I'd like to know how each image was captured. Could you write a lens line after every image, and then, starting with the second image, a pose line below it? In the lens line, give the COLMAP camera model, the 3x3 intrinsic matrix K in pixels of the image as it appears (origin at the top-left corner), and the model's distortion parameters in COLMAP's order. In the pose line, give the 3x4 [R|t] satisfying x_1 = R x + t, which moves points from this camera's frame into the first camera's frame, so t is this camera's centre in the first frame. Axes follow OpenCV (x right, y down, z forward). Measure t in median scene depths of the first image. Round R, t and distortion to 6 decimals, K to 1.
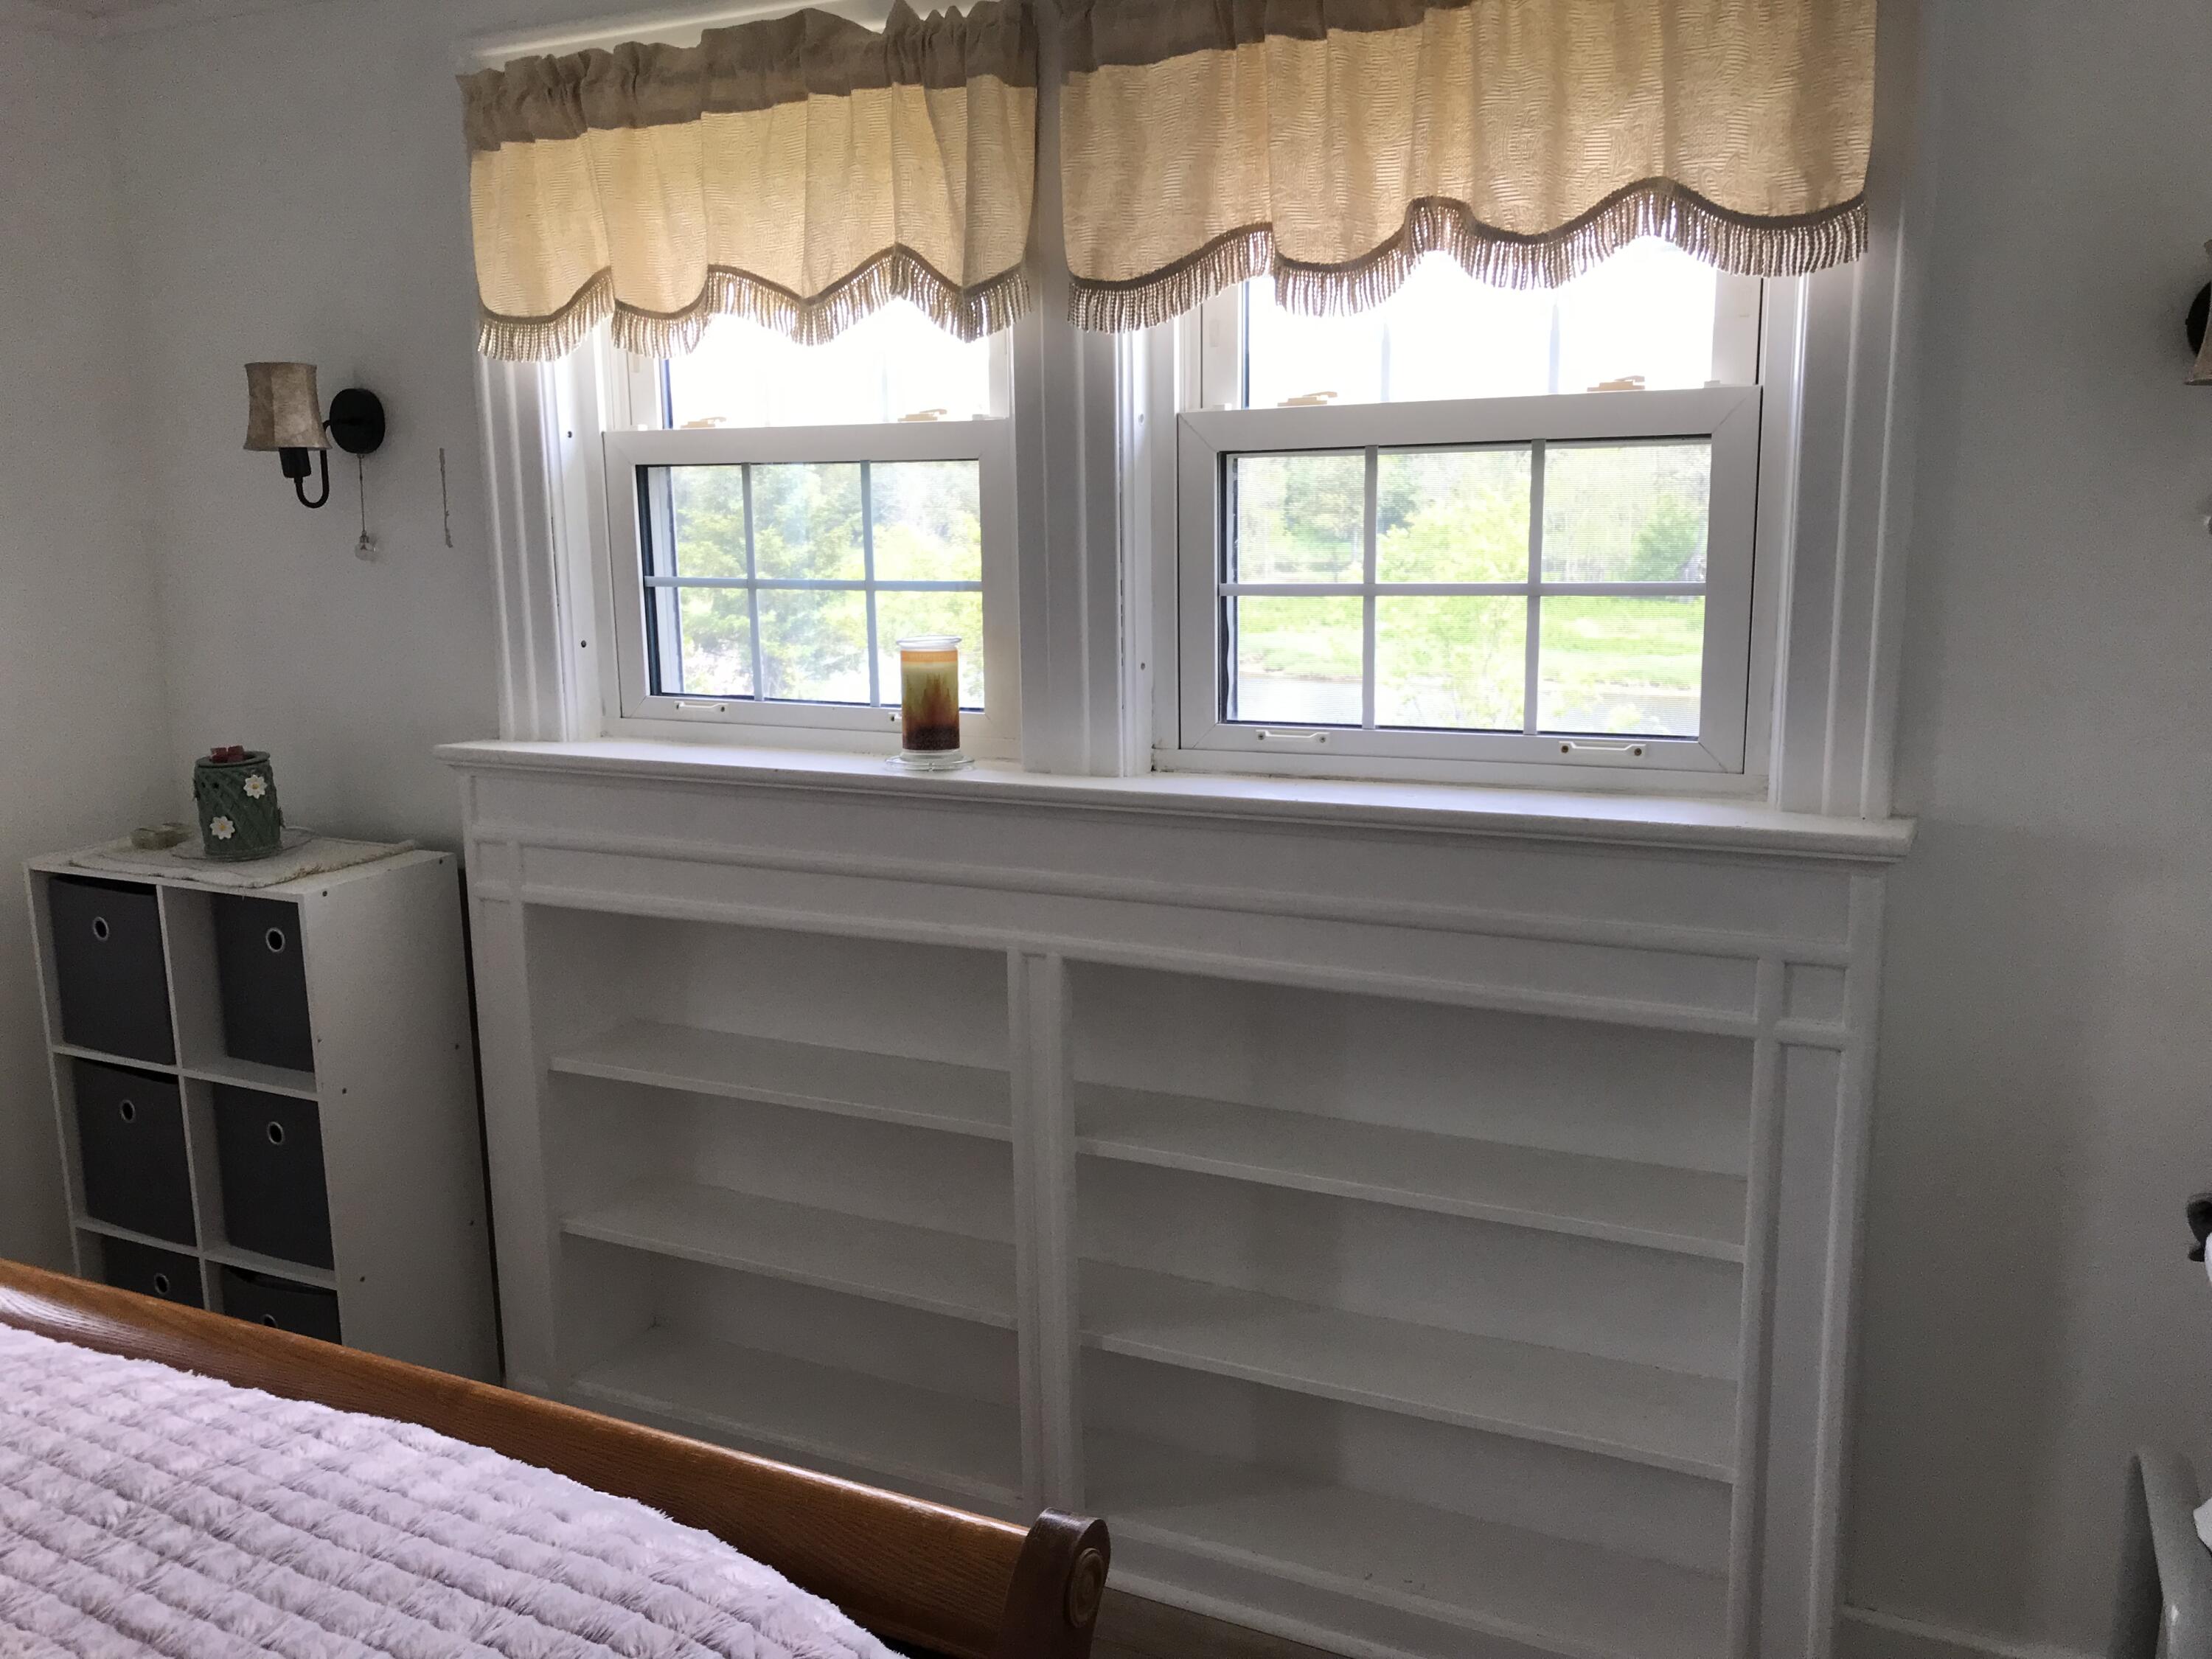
lens RADIAL K [[1824.8, 0, 1085.4], [0, 1824.8, 822.9], [0, 0, 1]] dist [0.032127, -0.013724]
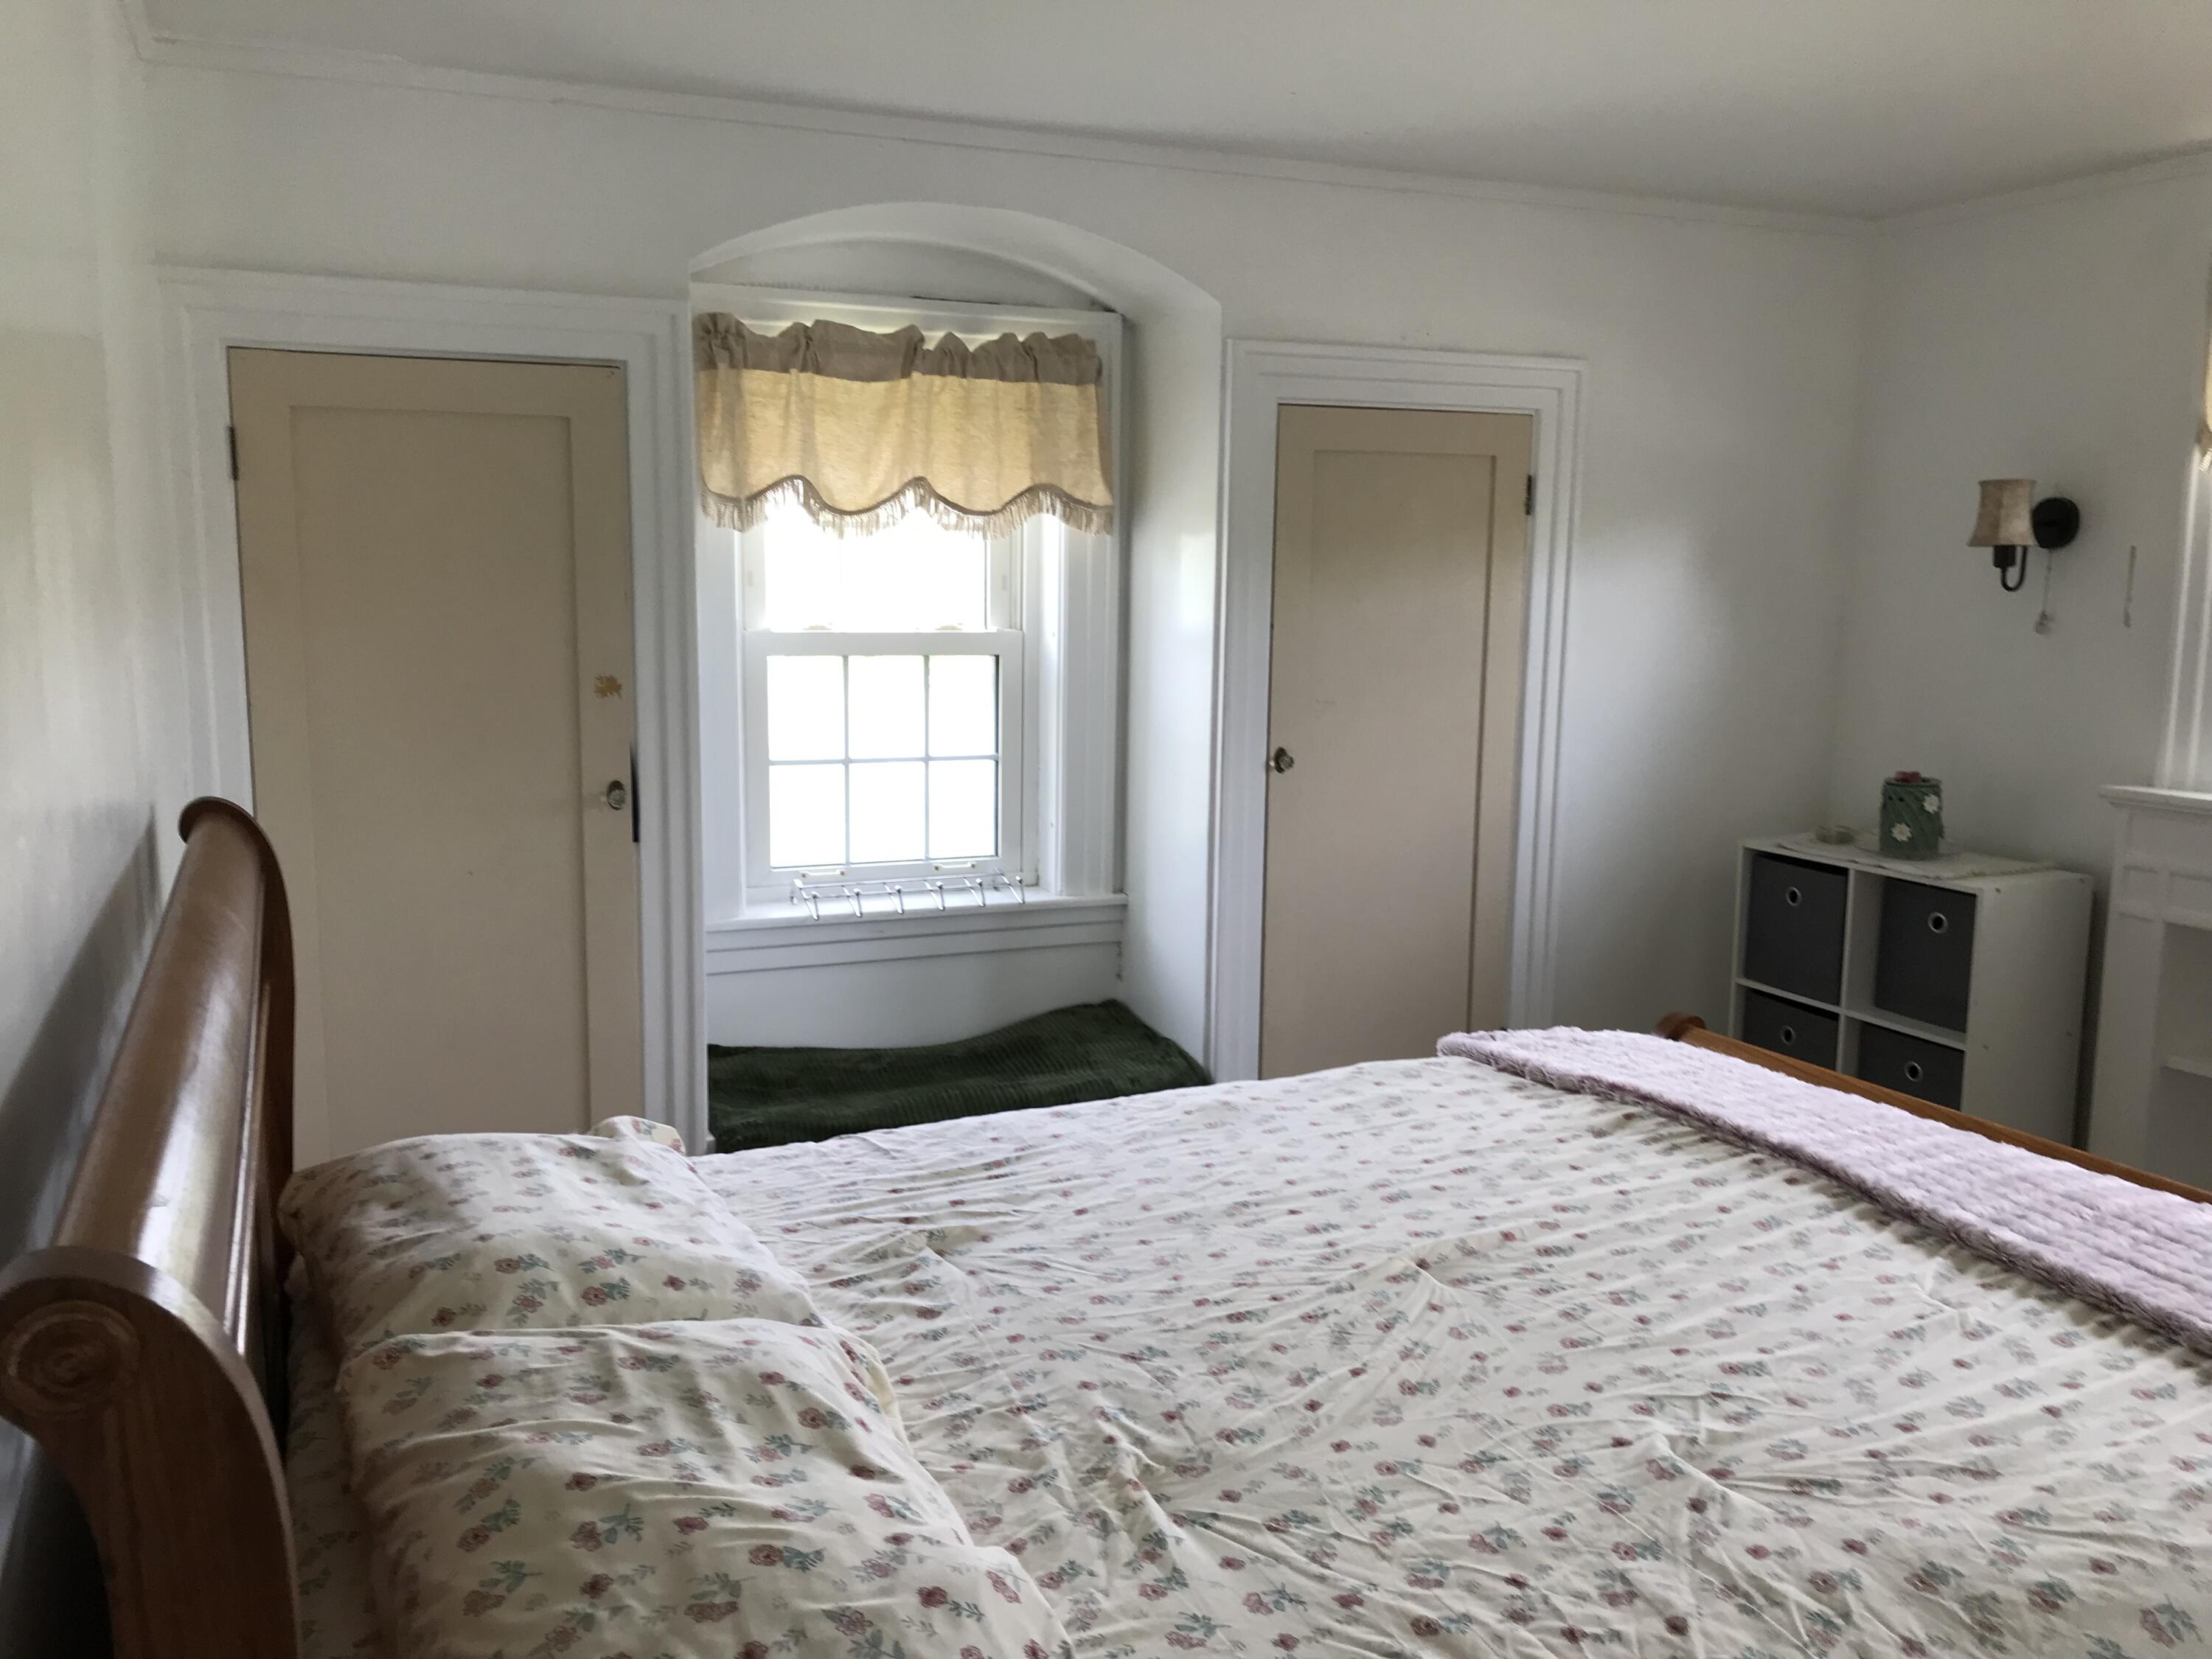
lens RADIAL K [[1824.8, 0, 1085.4], [0, 1824.8, 822.9], [0, 0, 1]] dist [0.032127, -0.013724]
pose [[0.778461, 0.114537, -0.617155, -0.116846], [-0.139886, 0.990141, 0.007311, 0.067577], [0.611907, 0.080640, 0.786808, -0.382719]]
